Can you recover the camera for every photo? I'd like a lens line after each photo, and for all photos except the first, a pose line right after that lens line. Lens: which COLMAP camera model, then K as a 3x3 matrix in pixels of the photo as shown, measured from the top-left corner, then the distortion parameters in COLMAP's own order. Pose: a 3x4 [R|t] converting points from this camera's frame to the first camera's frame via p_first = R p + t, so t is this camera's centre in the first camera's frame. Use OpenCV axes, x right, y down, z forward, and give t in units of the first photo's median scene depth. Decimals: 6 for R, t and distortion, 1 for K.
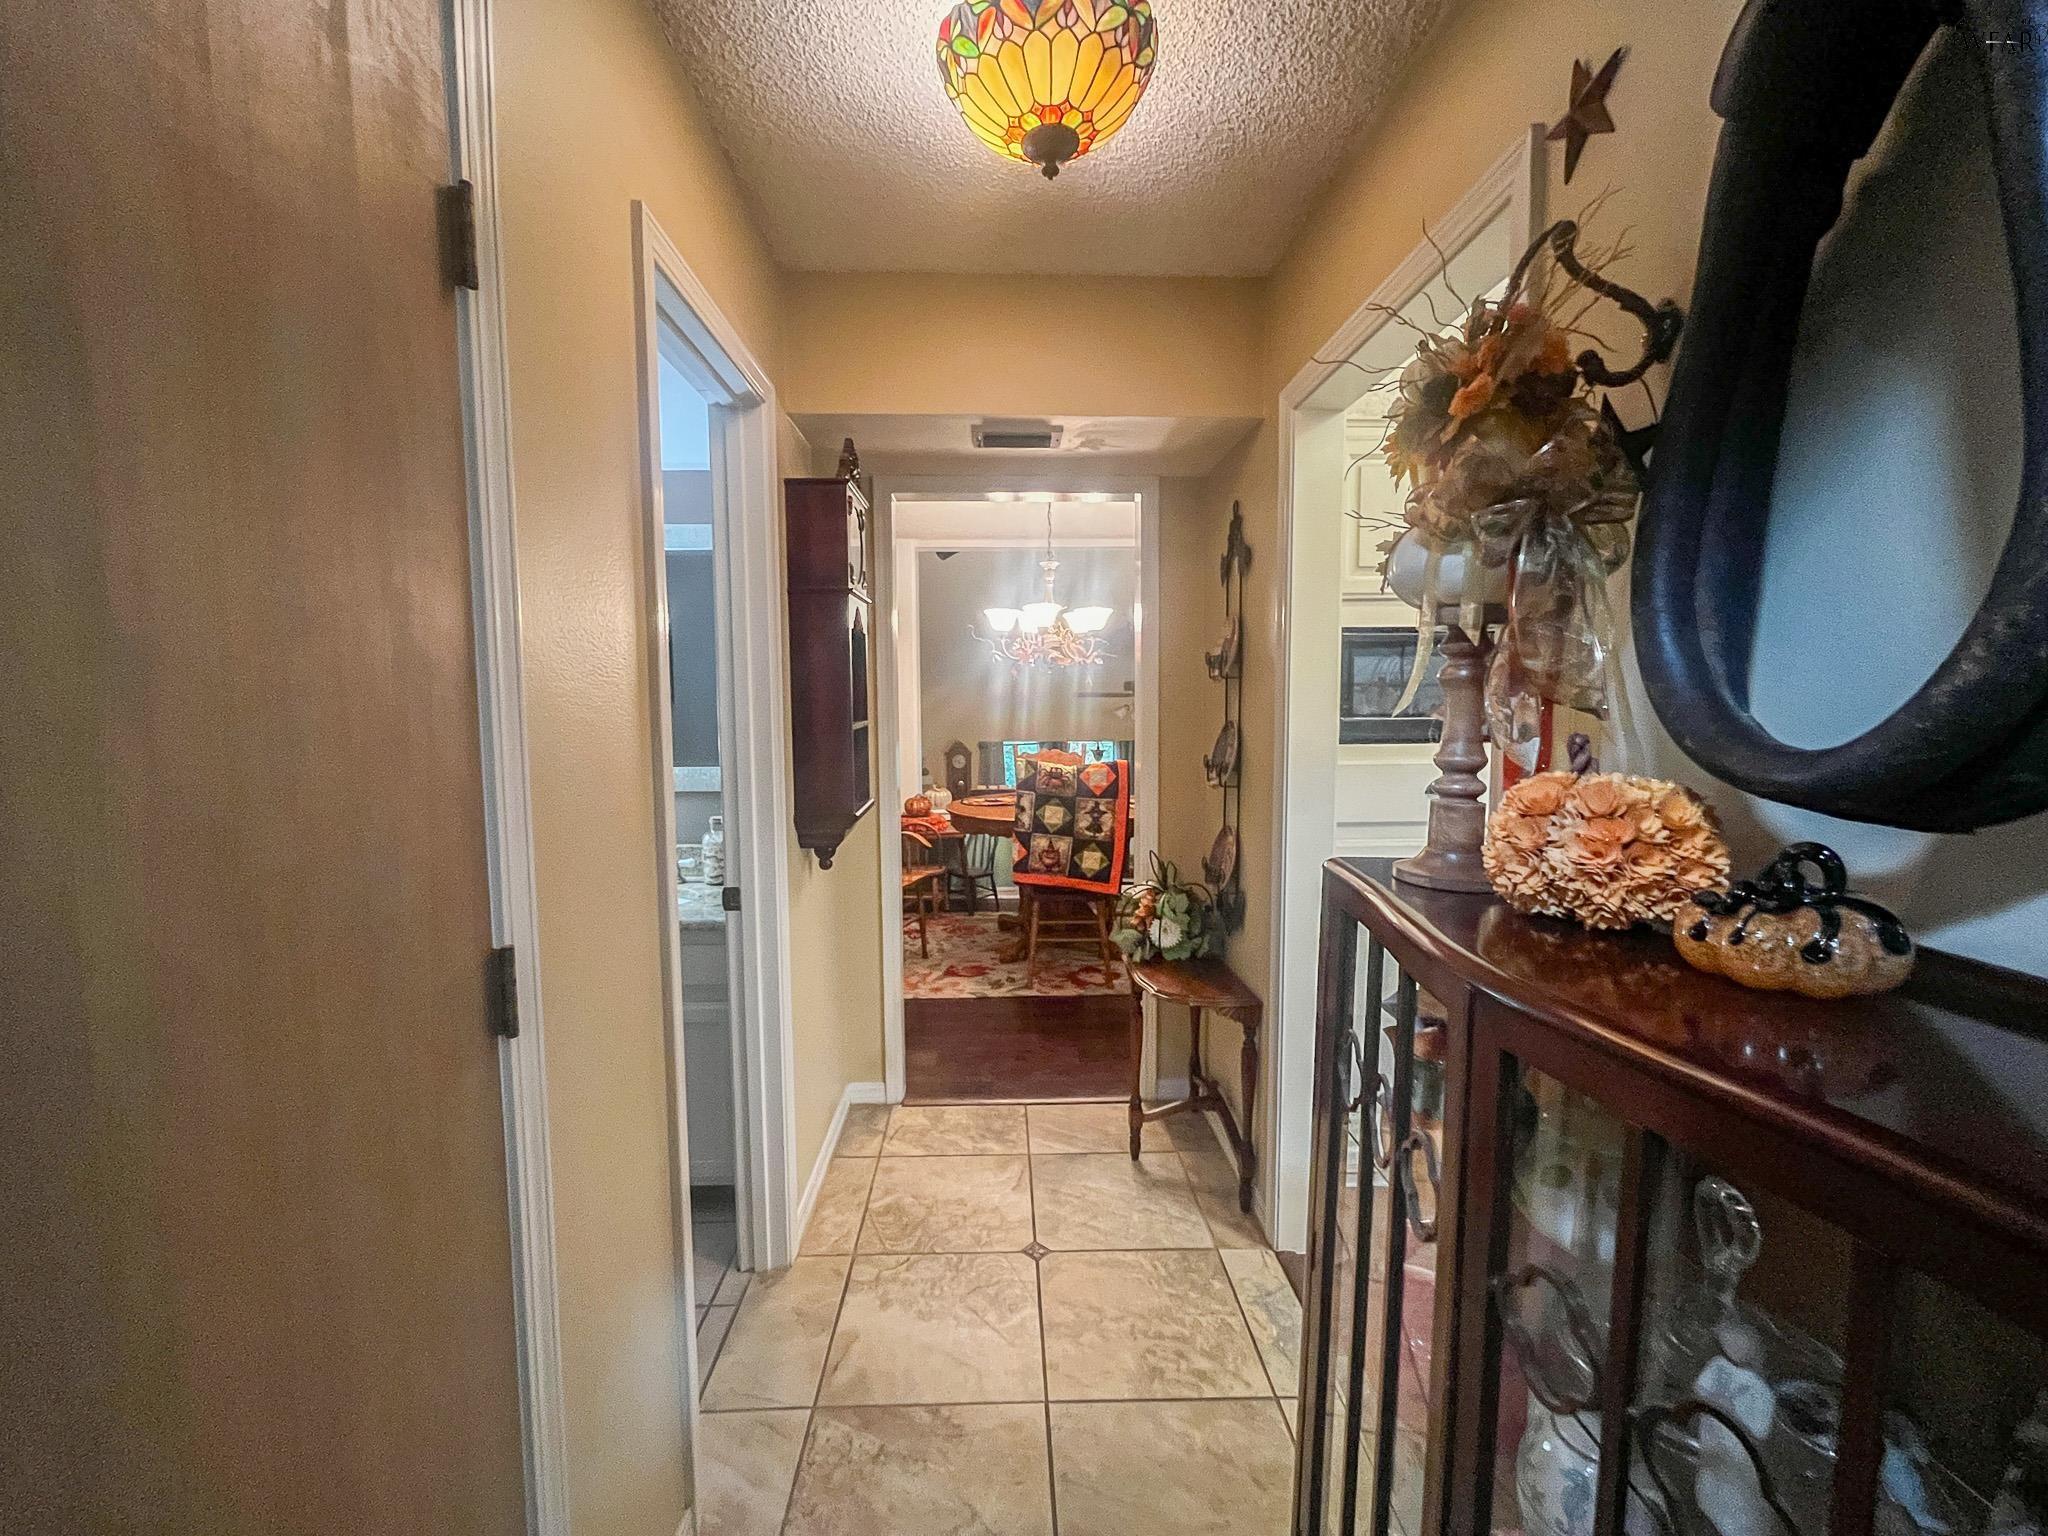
lens RADIAL K [[815.2, 0, 1003.7], [0, 815.2, 765.8], [0, 0, 1]] dist [-0.002501, -0.000272]
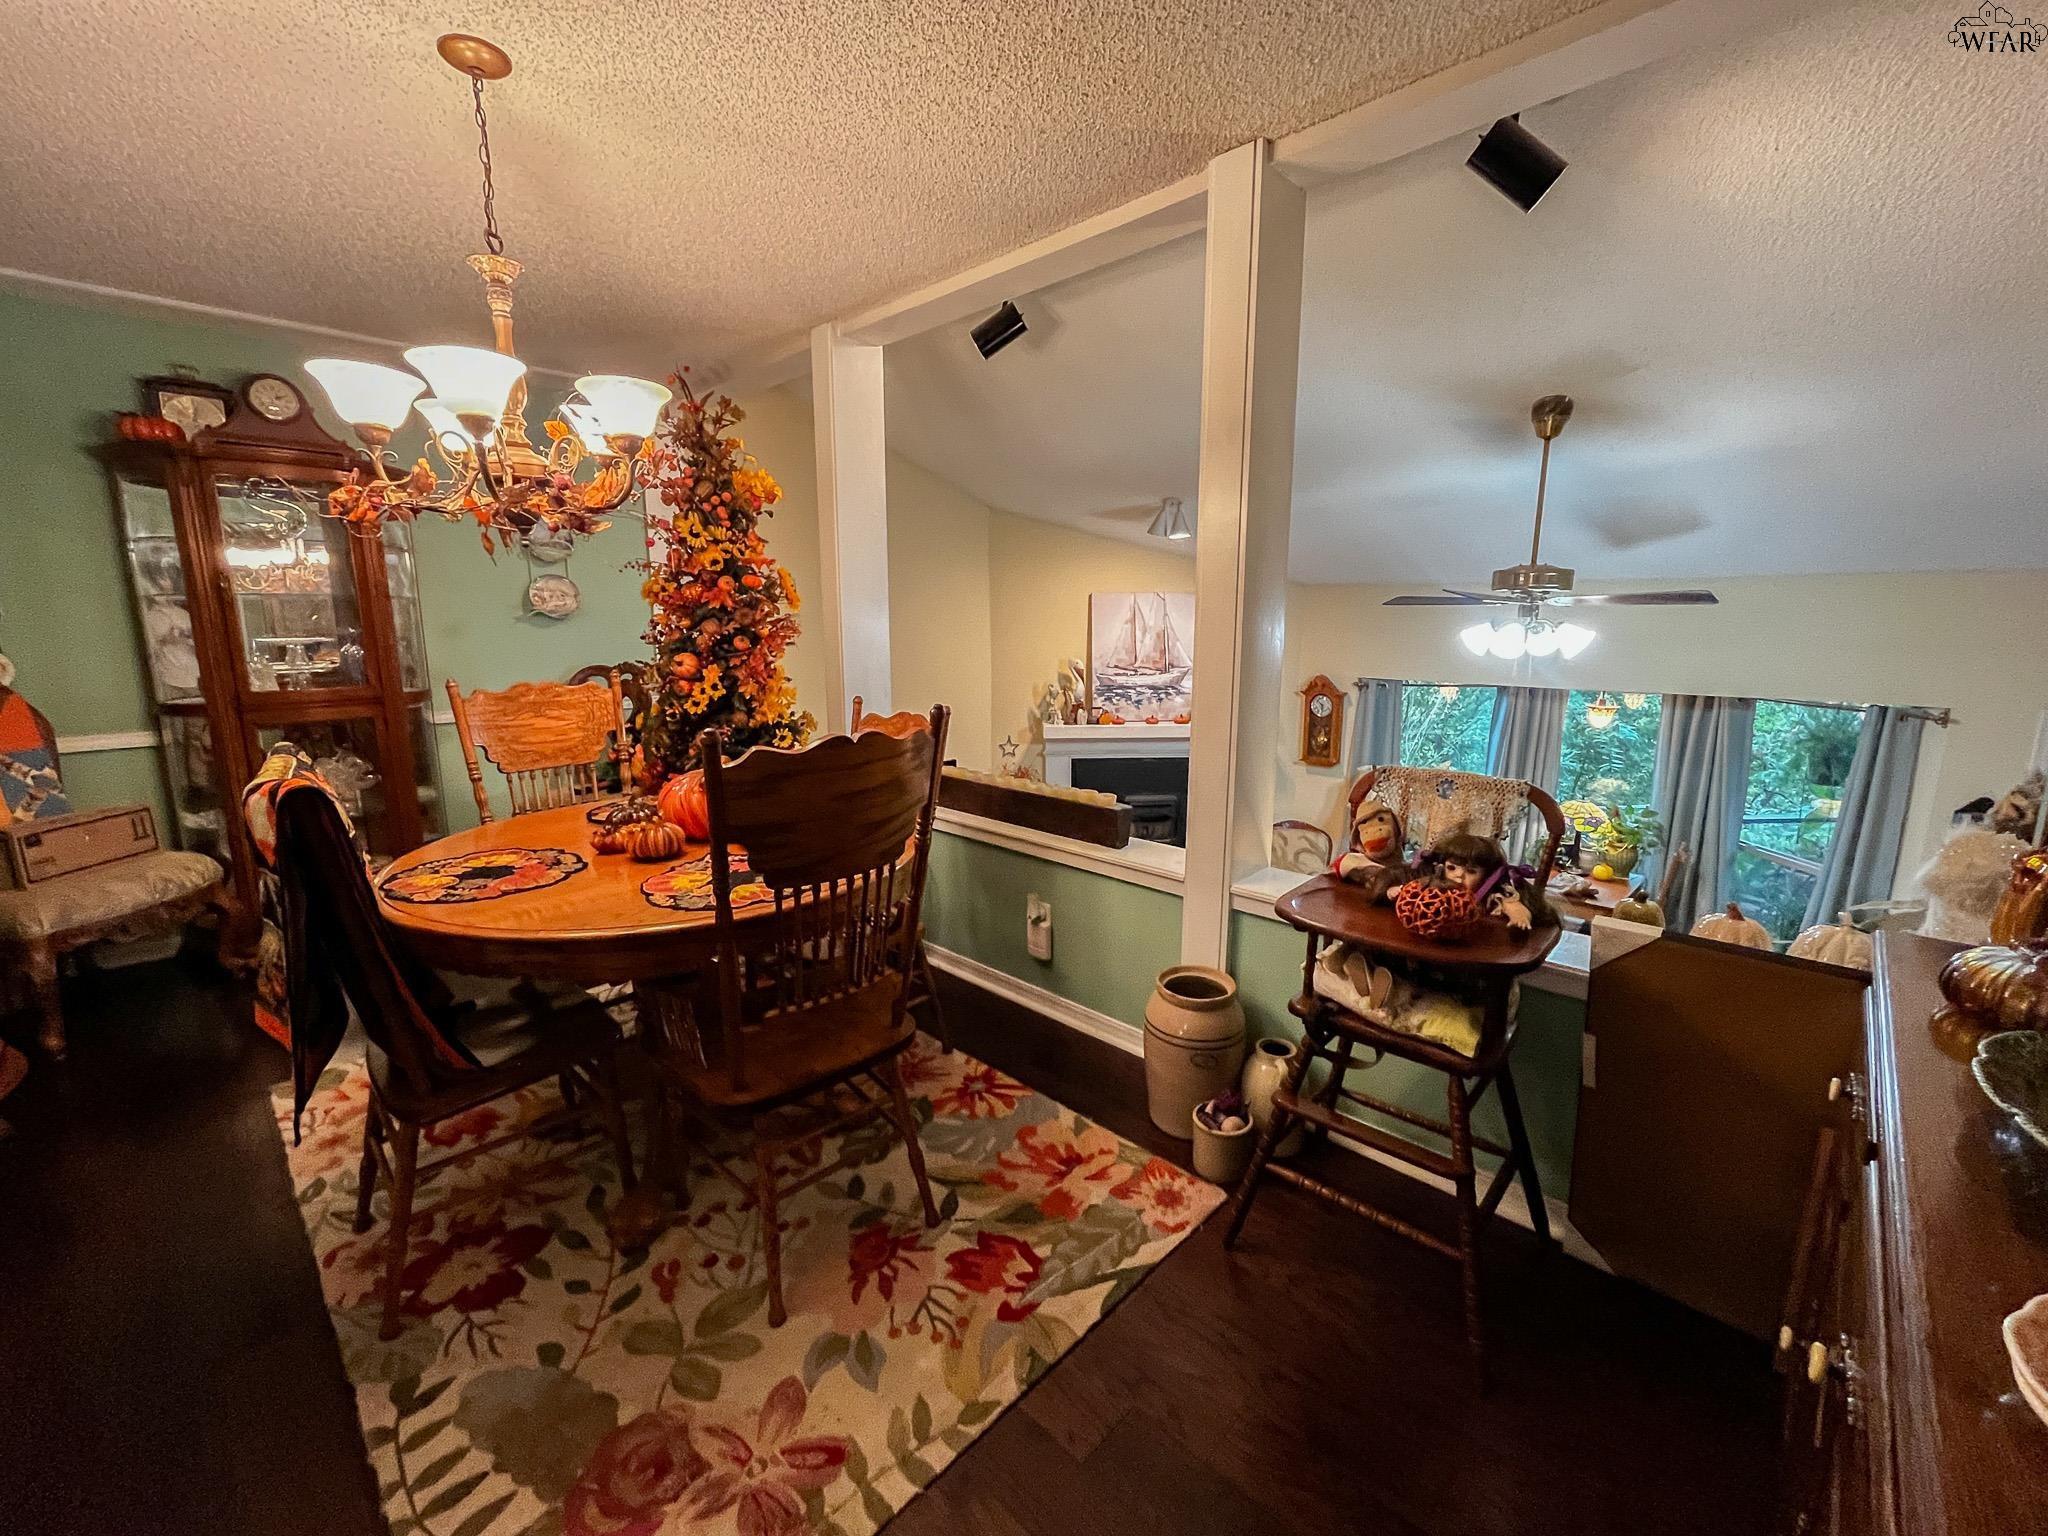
lens RADIAL K [[835.7, 0, 1019.1], [0, 835.7, 763.8], [0, 0, 1]] dist [-0.002749, -0.000081]
pose [[0.704903, 0.131421, -0.697023, 0.574607], [-0.058343, 0.990098, 0.127676, -0.072808], [0.706900, -0.049333, 0.705591, 0.902540]]
